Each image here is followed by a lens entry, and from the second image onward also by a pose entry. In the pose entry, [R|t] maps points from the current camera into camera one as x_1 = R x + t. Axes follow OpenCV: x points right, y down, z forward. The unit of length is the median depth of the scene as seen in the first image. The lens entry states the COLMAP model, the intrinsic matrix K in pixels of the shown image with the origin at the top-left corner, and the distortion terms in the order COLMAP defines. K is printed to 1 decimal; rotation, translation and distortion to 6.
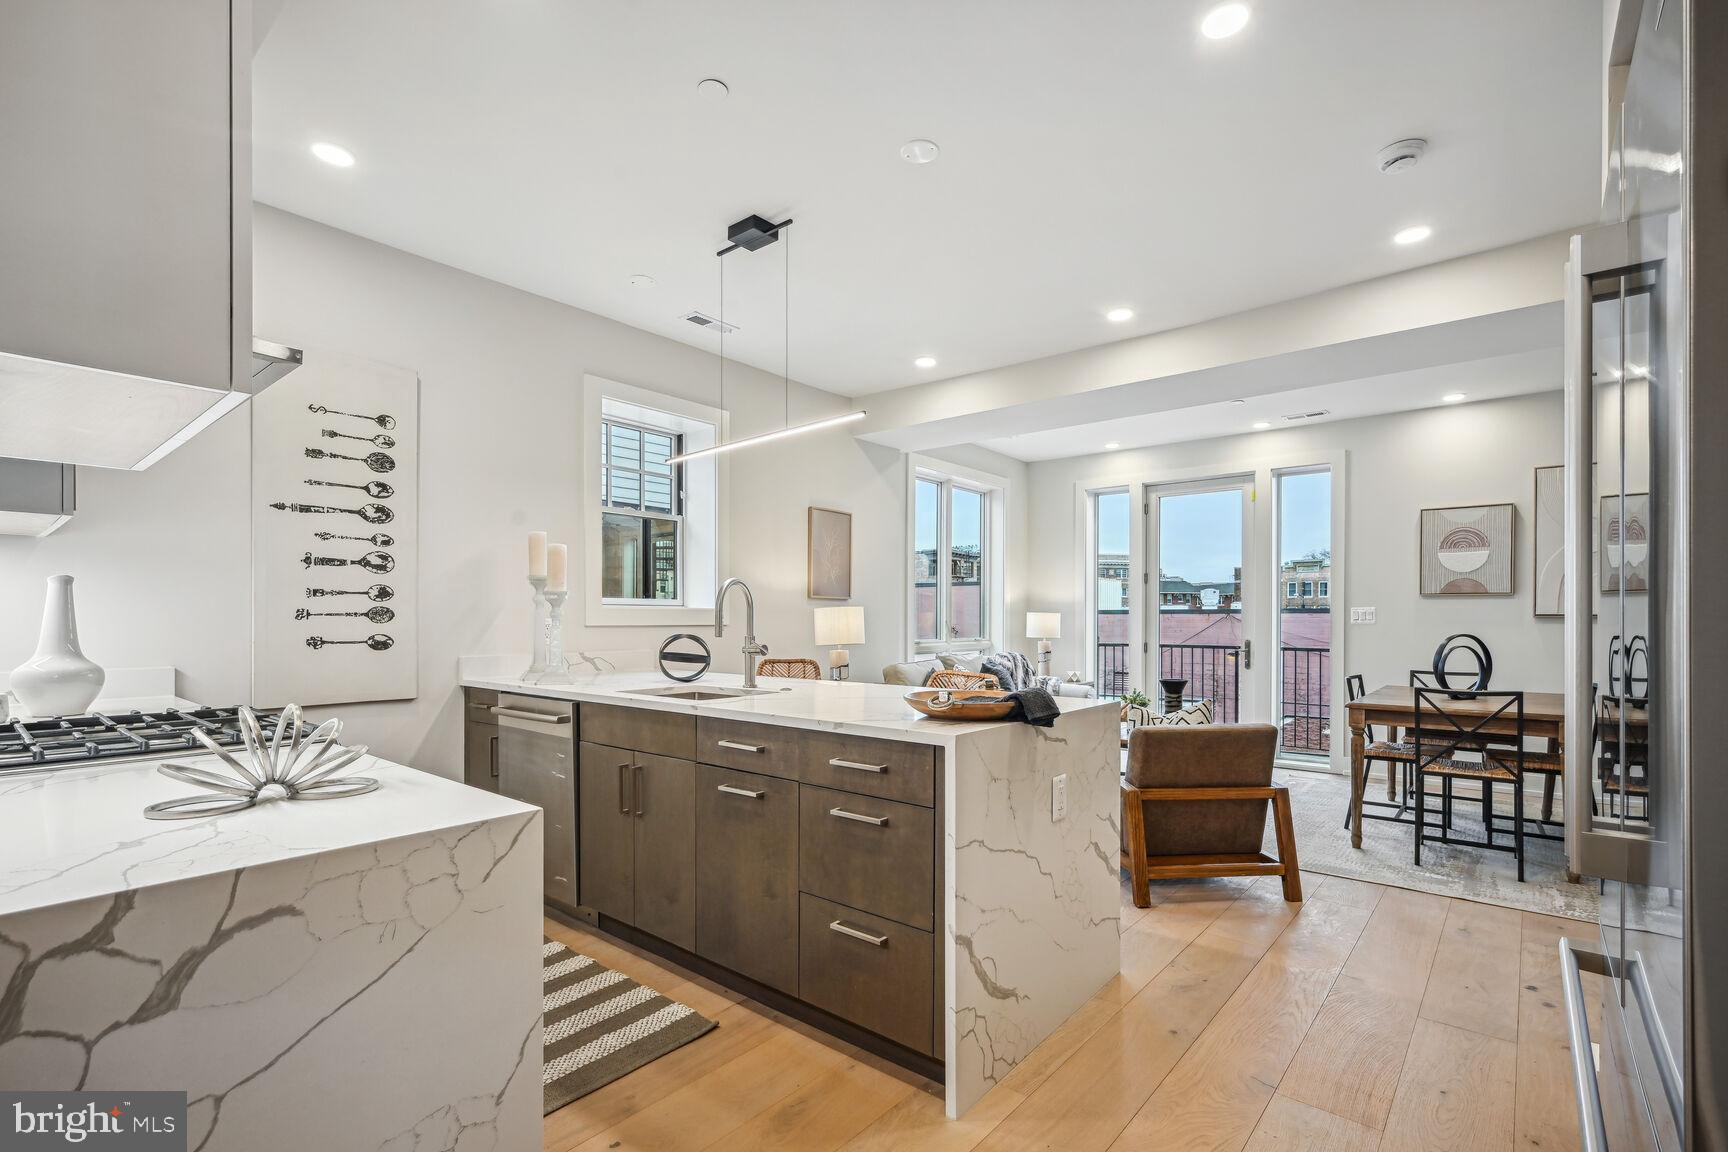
lens RADIAL K [[789.0, 0, 840.1], [0, 789.0, 621.2], [0, 0, 1]] dist [-0.001534, 0.000057]
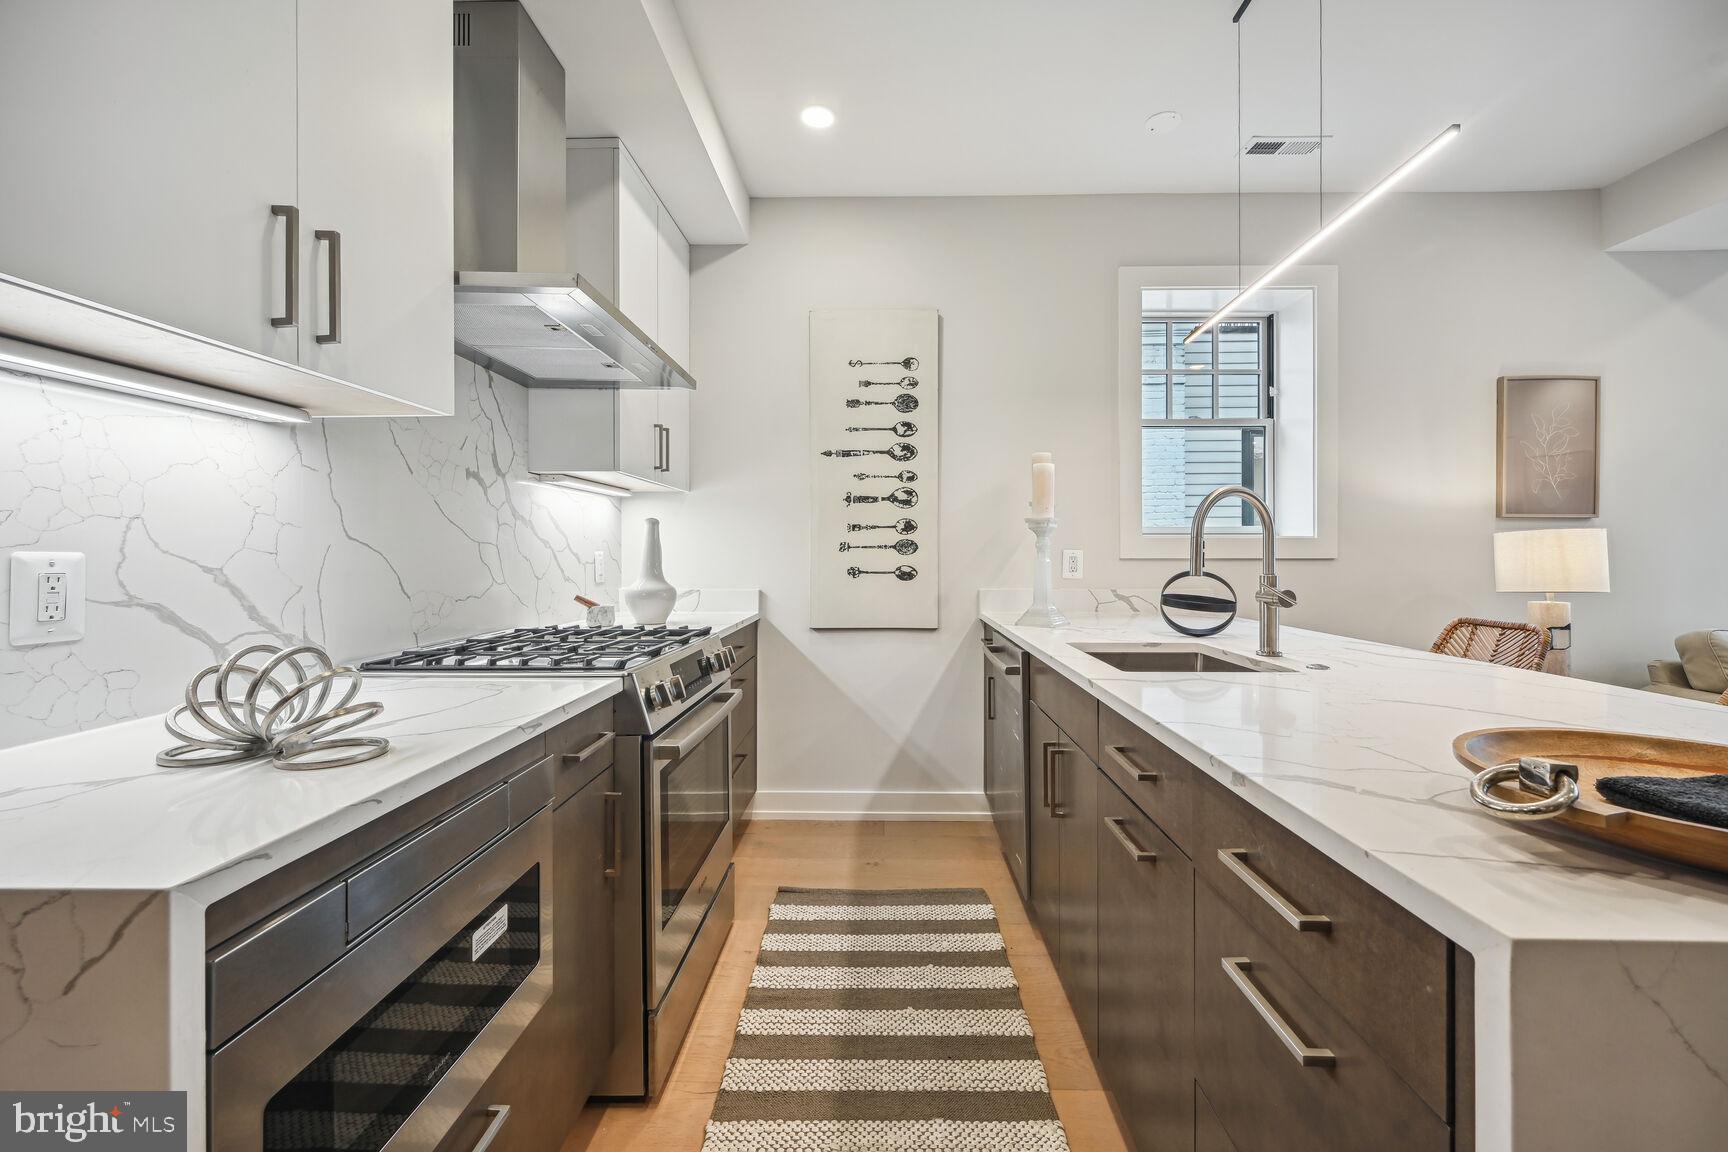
lens RADIAL K [[696.3, 0, 883.0], [0, 696.3, 552.3], [0, 0, 1]] dist [0.002234, 0.000151]
pose [[0.645765, -0.001363, -0.763535, 0.111671], [-0.000852, 0.999996, -0.002506, 0.001295], [0.763536, 0.002269, 0.645762, 0.376265]]
